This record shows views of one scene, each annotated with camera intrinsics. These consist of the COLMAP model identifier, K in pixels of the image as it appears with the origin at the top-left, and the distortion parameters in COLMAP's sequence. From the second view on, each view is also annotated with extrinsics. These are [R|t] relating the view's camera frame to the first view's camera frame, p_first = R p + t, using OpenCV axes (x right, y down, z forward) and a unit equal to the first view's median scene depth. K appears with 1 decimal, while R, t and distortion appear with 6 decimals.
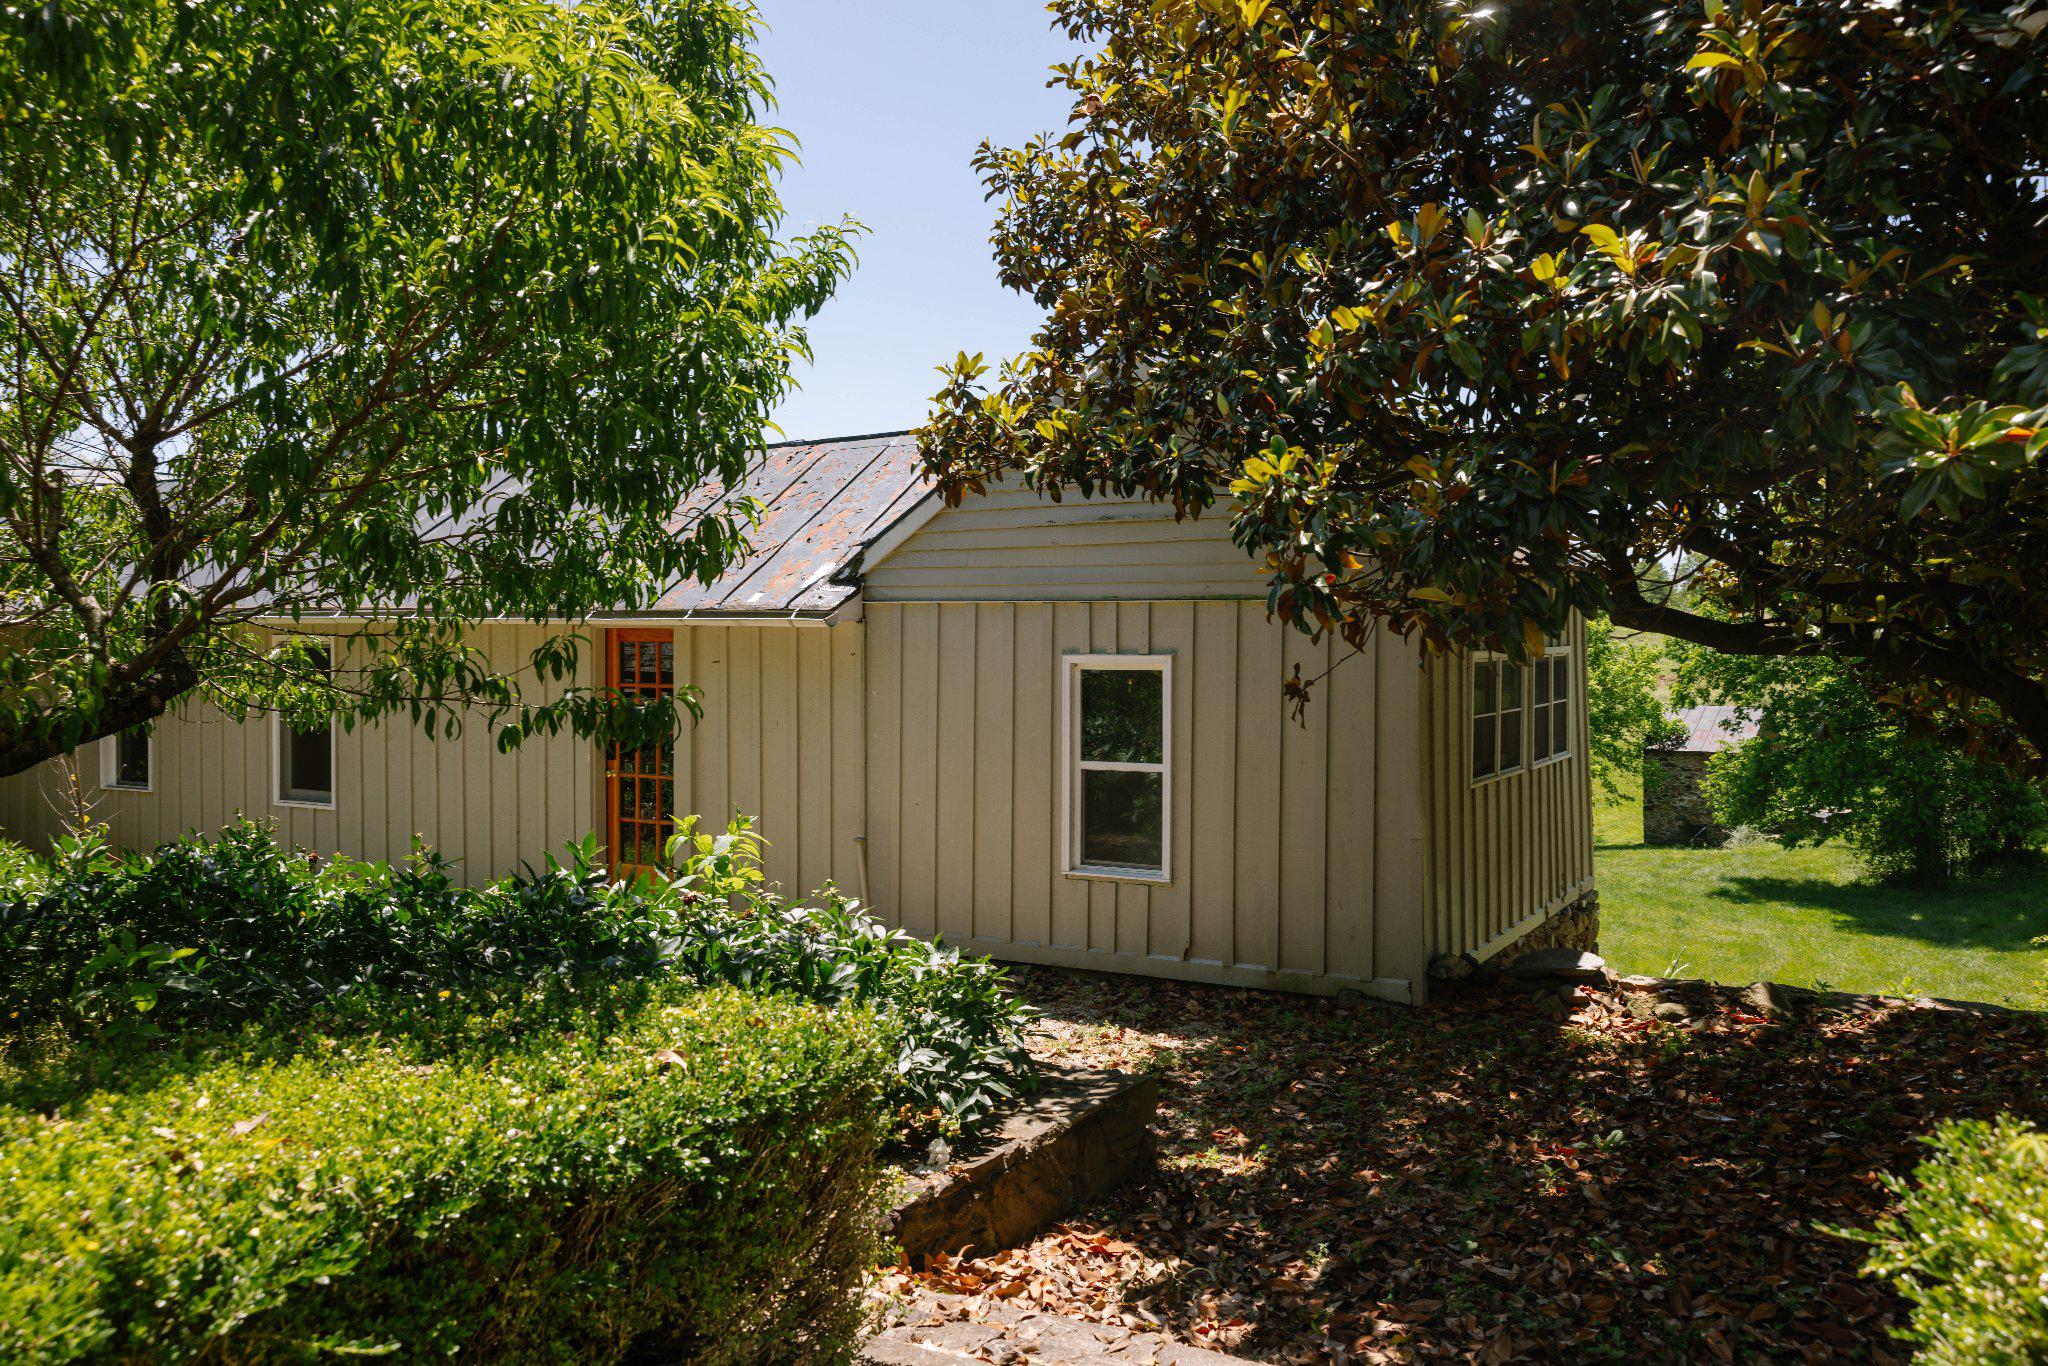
lens RADIAL K [[1621.3, 0, 1066.6], [0, 1621.3, 696.4], [0, 0, 1]] dist [0.000216, 0.003007]
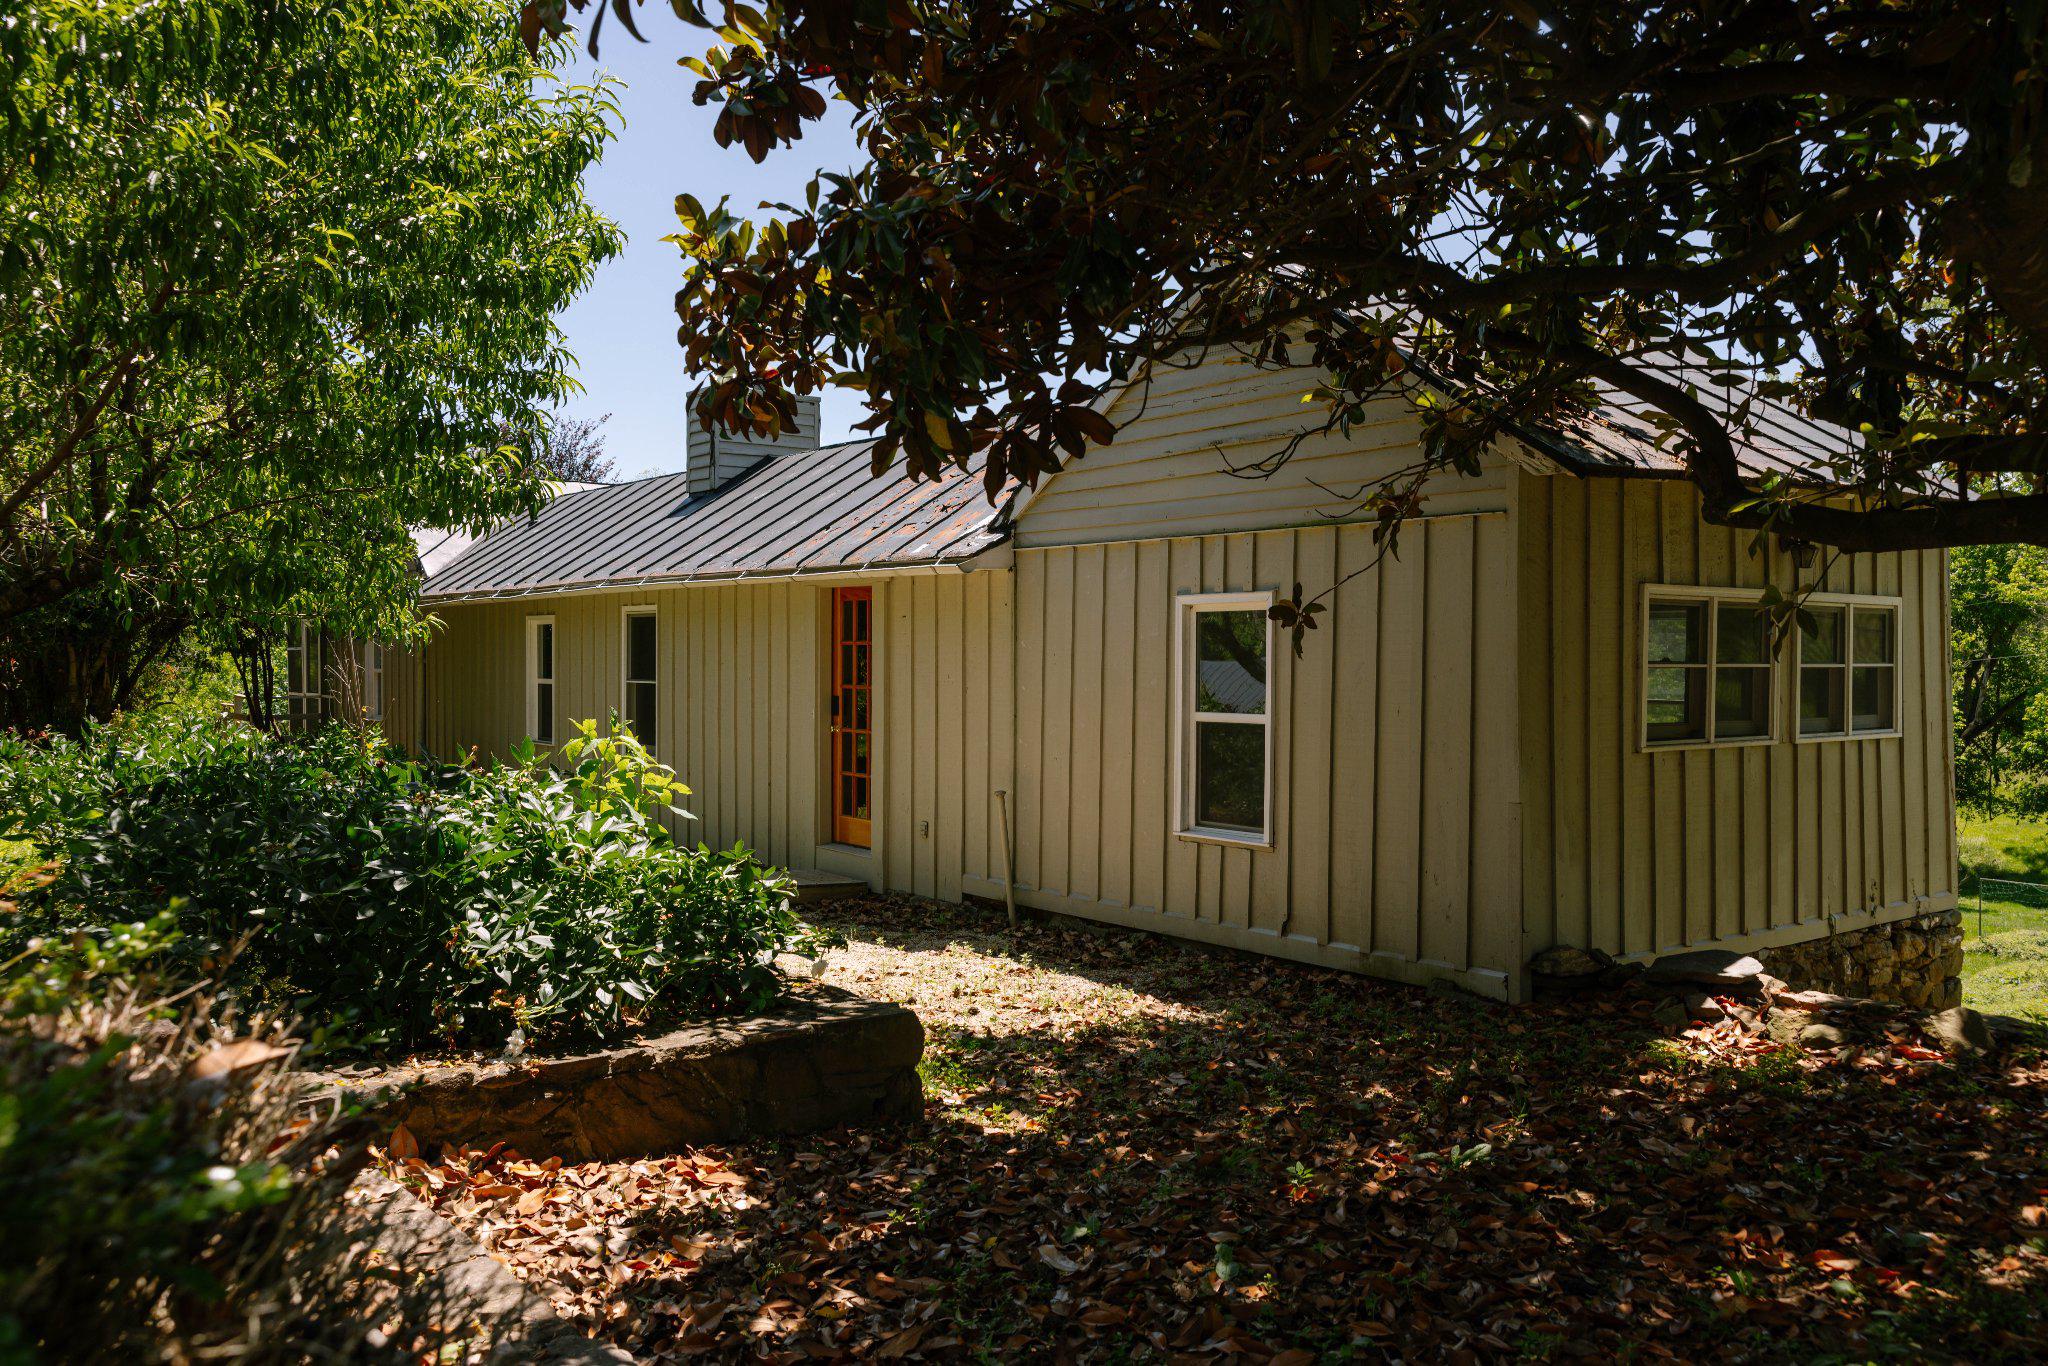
lens RADIAL K [[1579.4, 0, 1026.4], [0, 1579.4, 718.3], [0, 0, 1]] dist [0.001021, -0.001035]
pose [[0.918413, 0.019576, -0.395138, 0.315671], [-0.021230, 0.999775, 0.000186, 0.052129], [0.395053, 0.008218, 0.918622, 0.166347]]
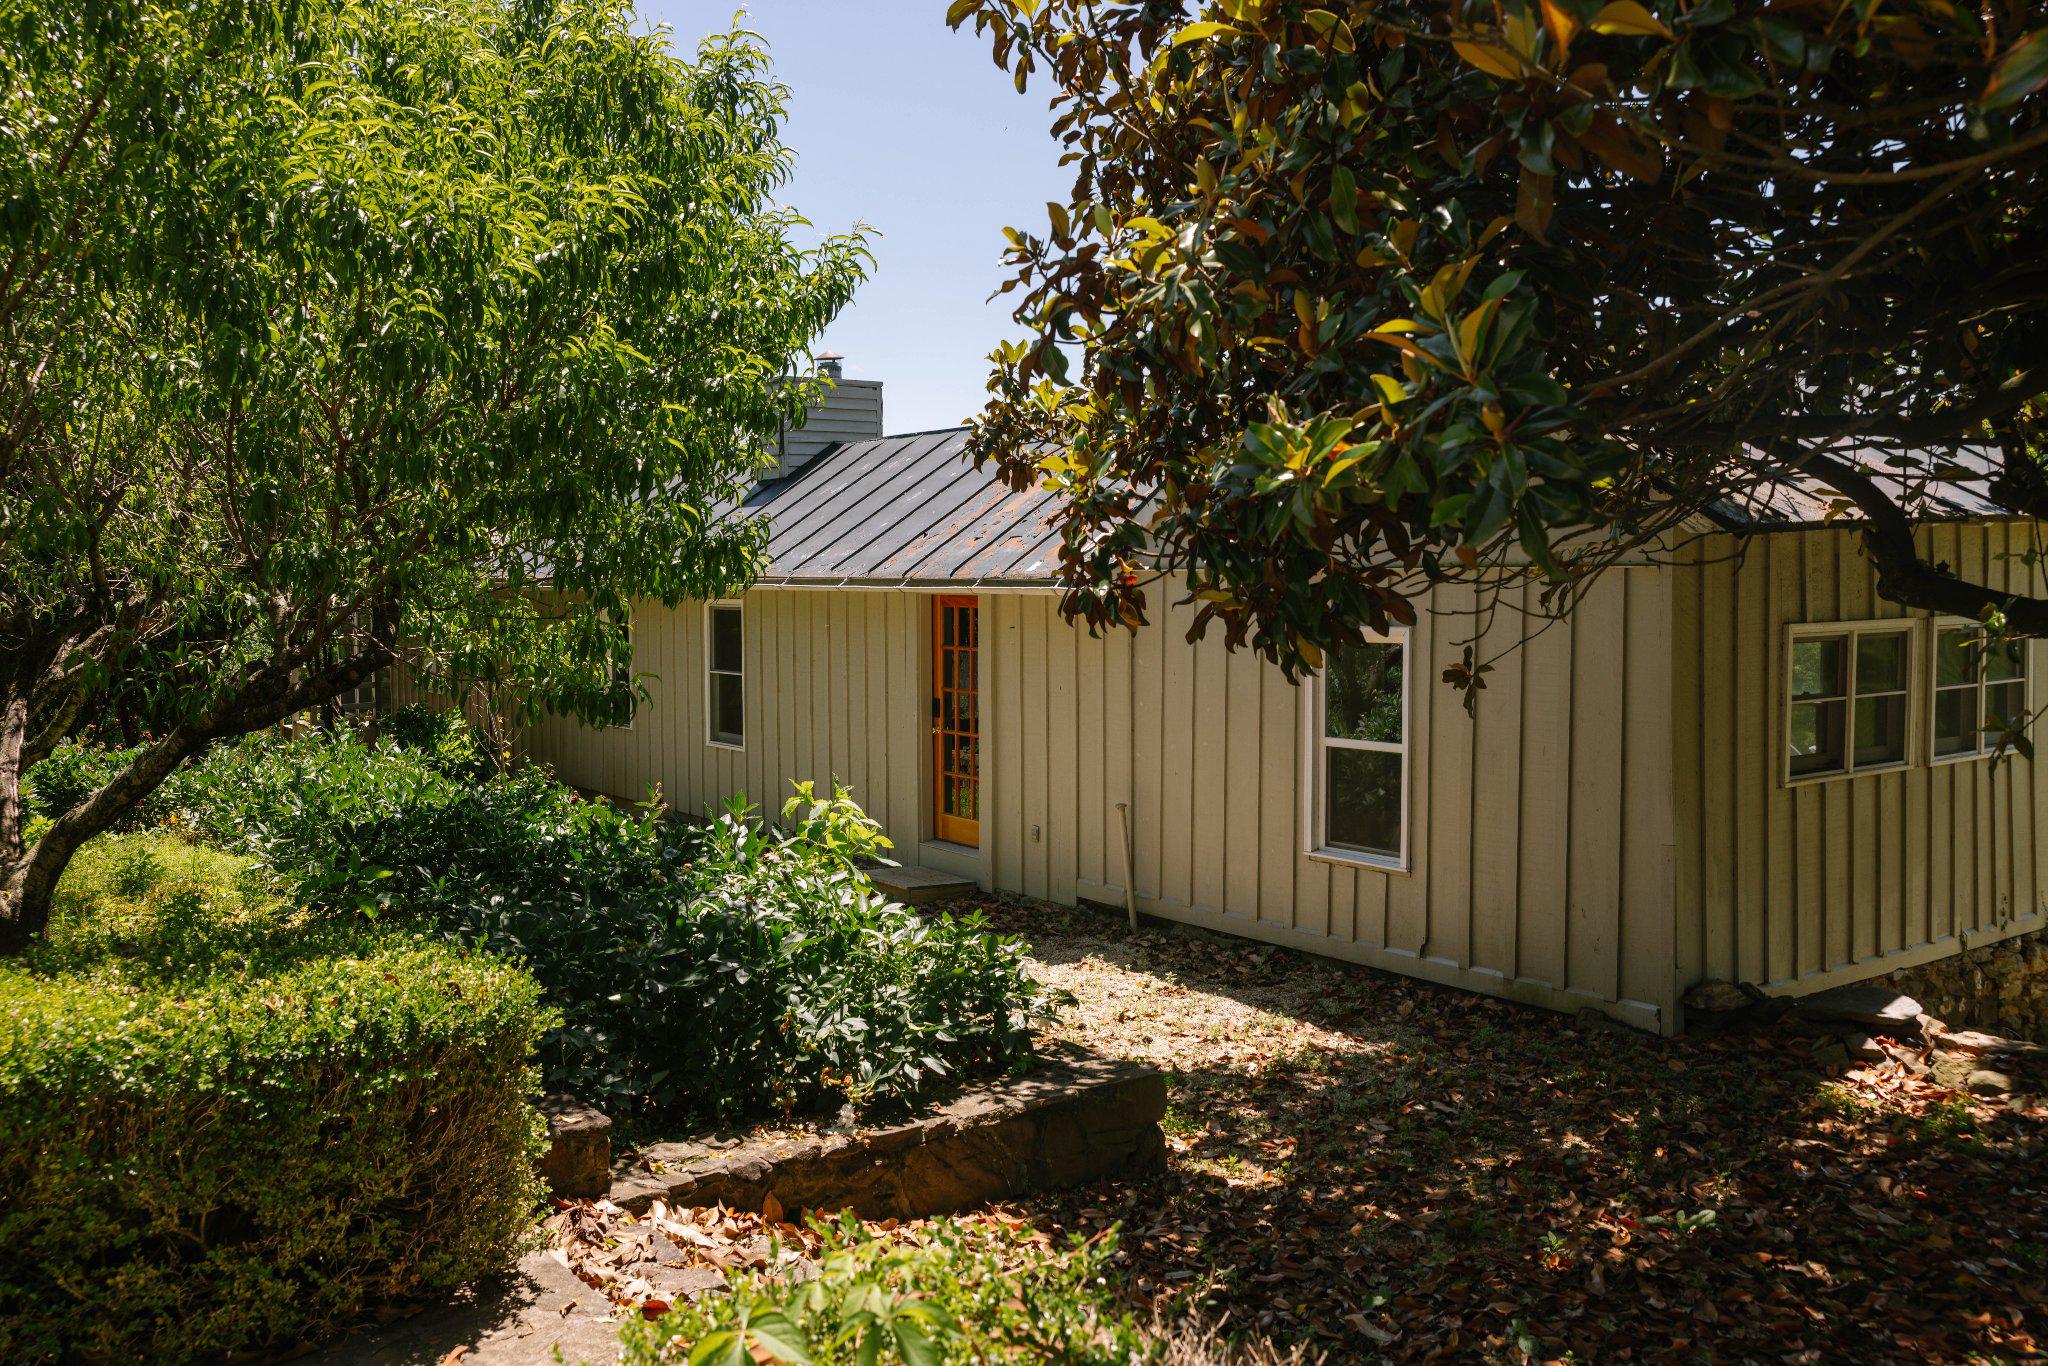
lens RADIAL K [[1626.5, 0, 877.5], [0, 1626.5, 679.2], [0, 0, 1]] dist [-0.003206, 0.001775]
pose [[0.886652, 0.021051, -0.461957, 0.249064], [-0.009446, 0.999579, 0.027421, -0.020895], [0.462340, -0.019949, 0.886478, 0.038883]]
